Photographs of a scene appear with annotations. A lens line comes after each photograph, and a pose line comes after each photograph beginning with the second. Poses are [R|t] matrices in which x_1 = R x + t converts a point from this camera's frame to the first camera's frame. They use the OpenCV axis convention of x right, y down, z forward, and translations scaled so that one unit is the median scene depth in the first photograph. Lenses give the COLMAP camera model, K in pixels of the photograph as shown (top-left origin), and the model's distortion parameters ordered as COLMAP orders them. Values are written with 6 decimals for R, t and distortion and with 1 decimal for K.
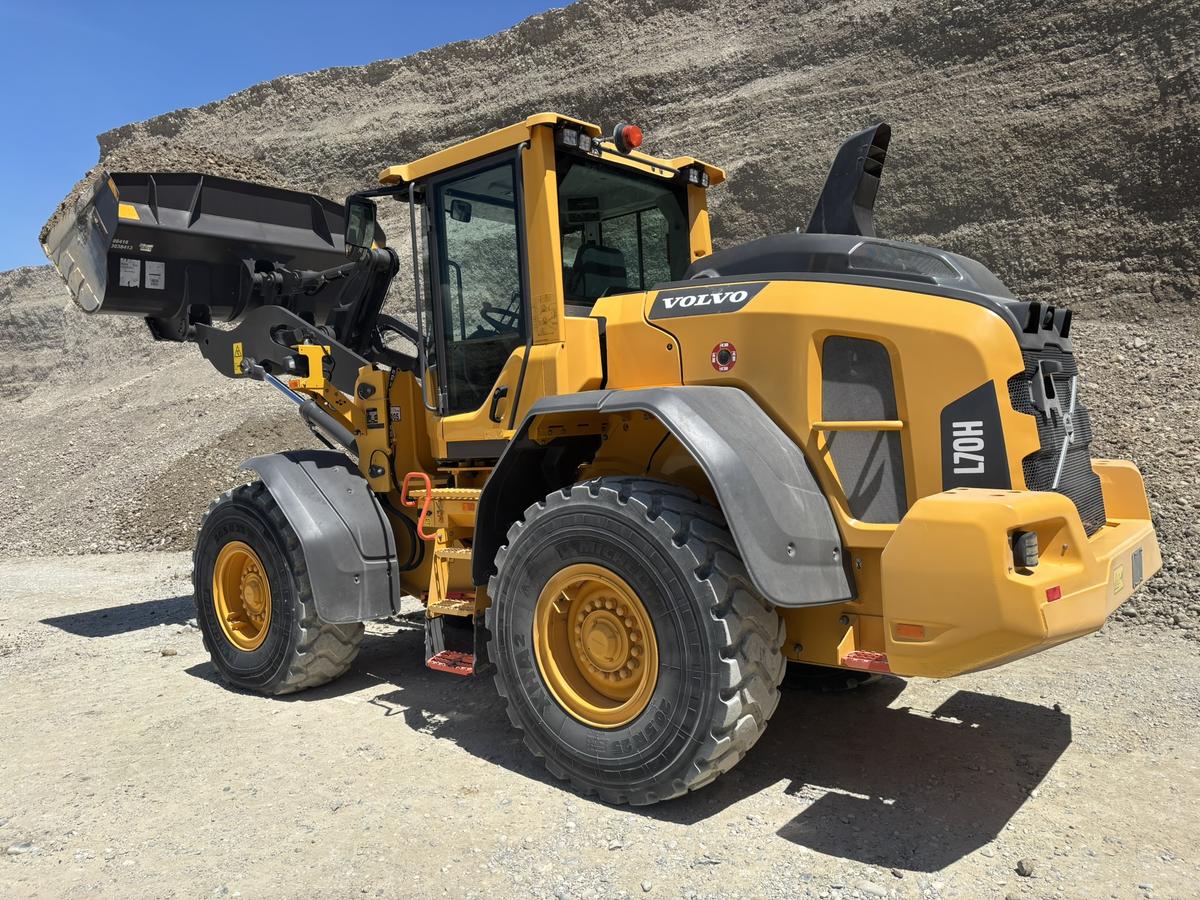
lens RADIAL K [[899.8, 0, 589.9], [0, 899.8, 440.9], [0, 0, 1]] dist [0.050026, -0.053127]
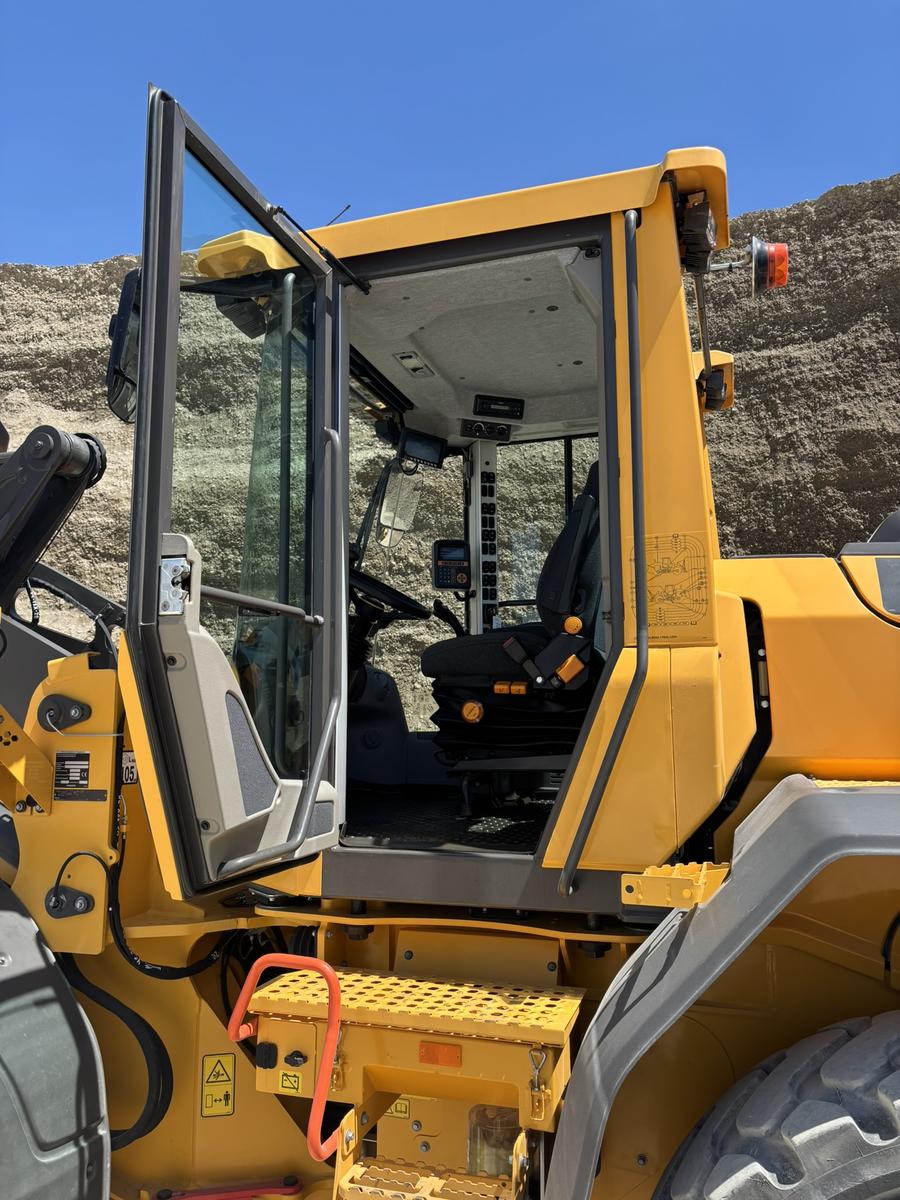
lens RADIAL K [[899.8, 0, 450.7], [0, 899.8, 592.8], [0, 0, 1]] dist [0.050026, -0.053127]
pose [[0.922833, 0.102872, 0.371210, -0.087781], [-0.039674, 0.983938, -0.174045, -0.015600], [-0.383152, 0.145887, 0.912092, 0.183732]]
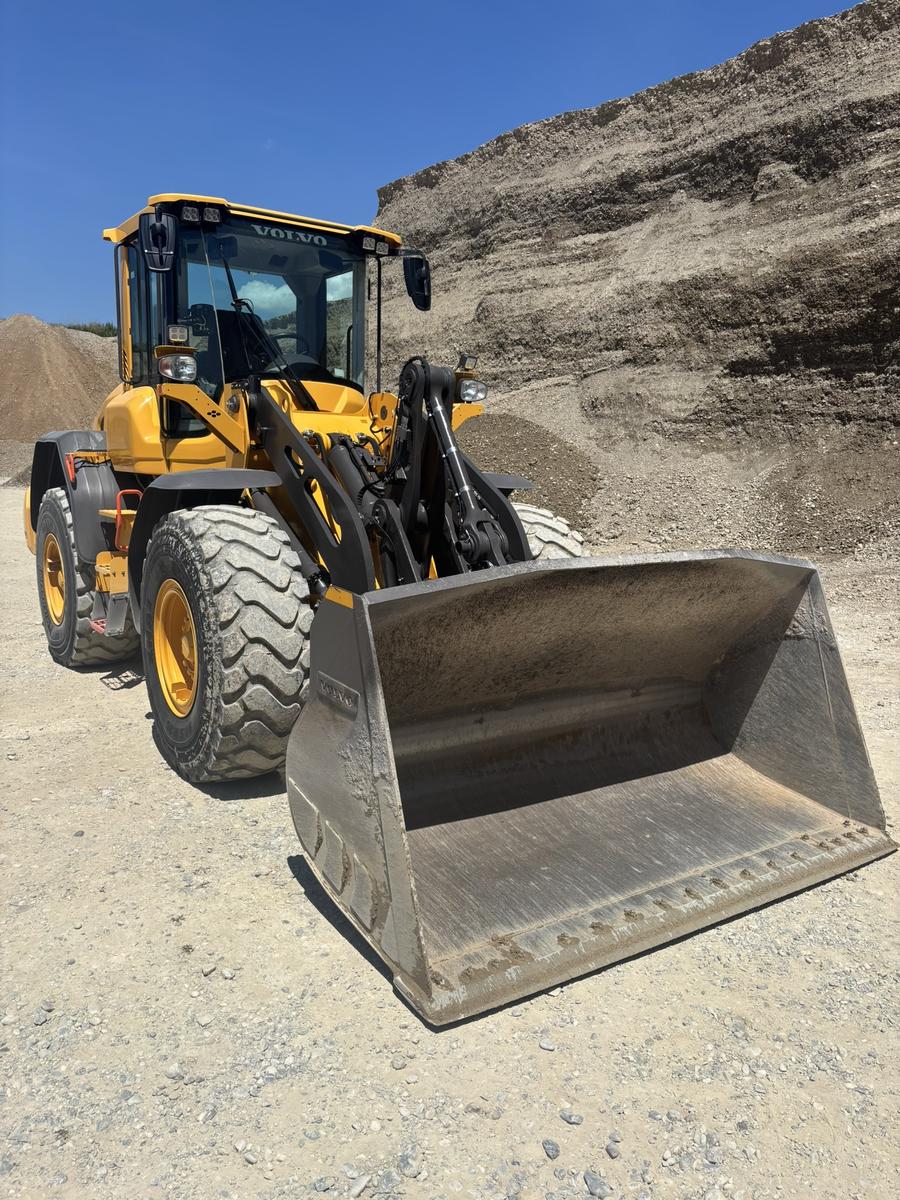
lens RADIAL K [[899.8, 0, 453.1], [0, 899.8, 595.3], [0, 0, 1]] dist [0.050026, -0.053127]
pose [[0.908564, 0.121880, -0.399571, 0.141486], [-0.066862, 0.986589, 0.148901, -0.003264], [0.412361, -0.108570, 0.904528, -0.126182]]
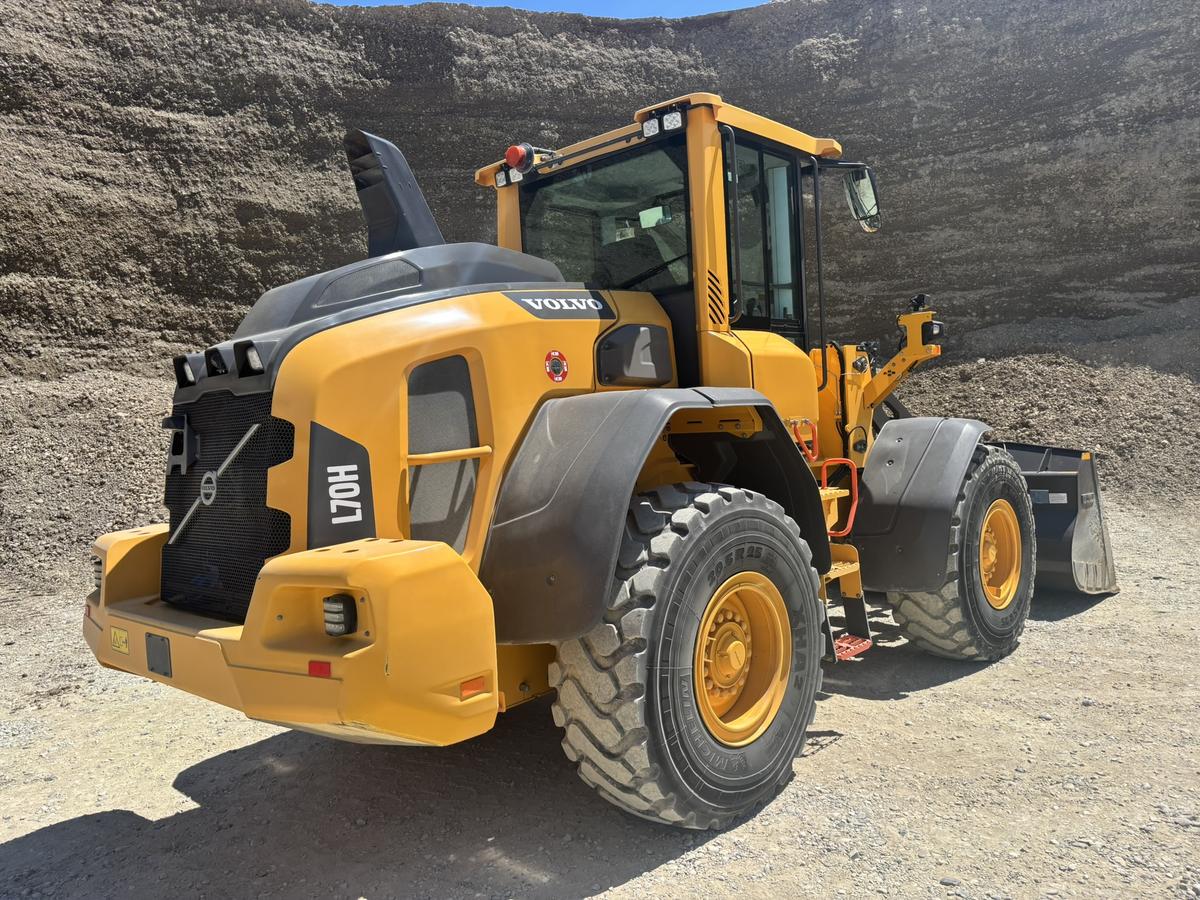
lens RADIAL K [[899.8, 0, 595.8], [0, 899.8, 452.4], [0, 0, 1]] dist [0.050026, -0.053127]
pose [[0.216515, -0.005557, 0.976263, -0.441652], [0.068564, 0.997601, -0.009527, 0.013681], [-0.973869, 0.069000, 0.216377, 0.169761]]
